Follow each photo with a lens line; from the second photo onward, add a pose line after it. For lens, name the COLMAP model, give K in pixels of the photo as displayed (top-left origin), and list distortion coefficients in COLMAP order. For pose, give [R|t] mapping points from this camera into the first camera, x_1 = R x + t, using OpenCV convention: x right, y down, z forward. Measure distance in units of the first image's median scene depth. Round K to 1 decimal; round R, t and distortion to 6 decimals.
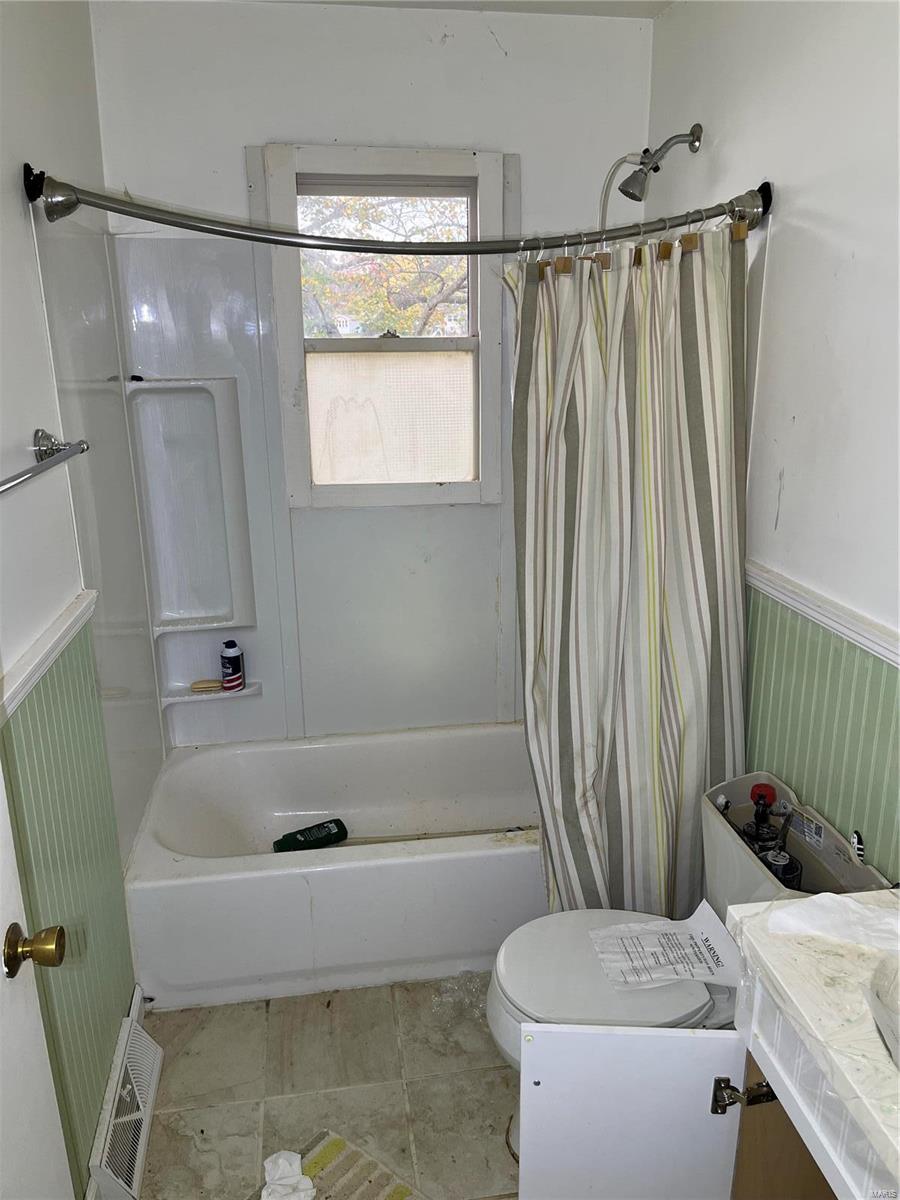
lens RADIAL K [[905.3, 0, 444.2], [0, 905.3, 595.1], [0, 0, 1]] dist [0.052657, -0.086755]
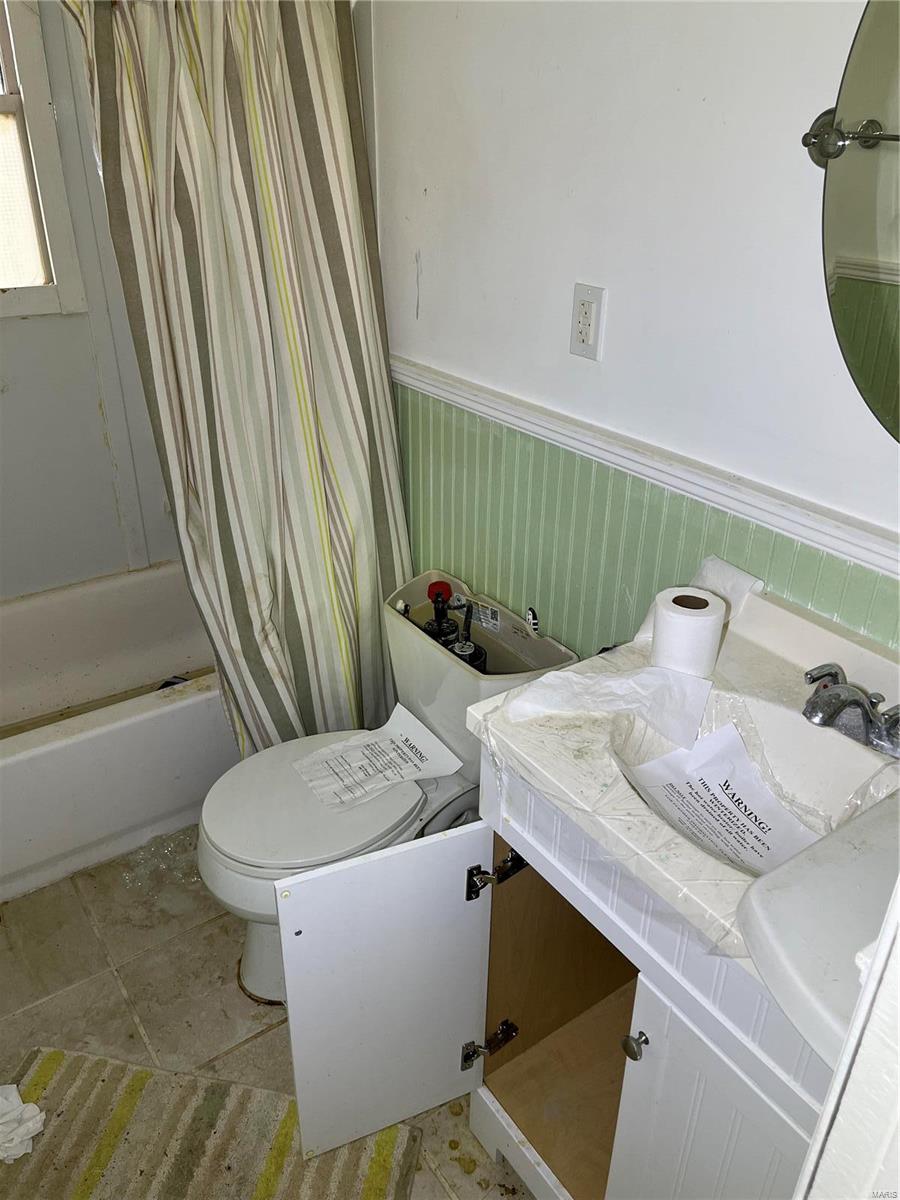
lens RADIAL K [[905.3, 0, 459.3], [0, 905.3, 601.6], [0, 0, 1]] dist [0.052657, -0.086755]
pose [[0.887429, -0.193385, 0.418416, -0.052441], [0.105486, 0.968850, 0.224059, 0.006263], [-0.448713, -0.154699, 0.880185, 0.100399]]
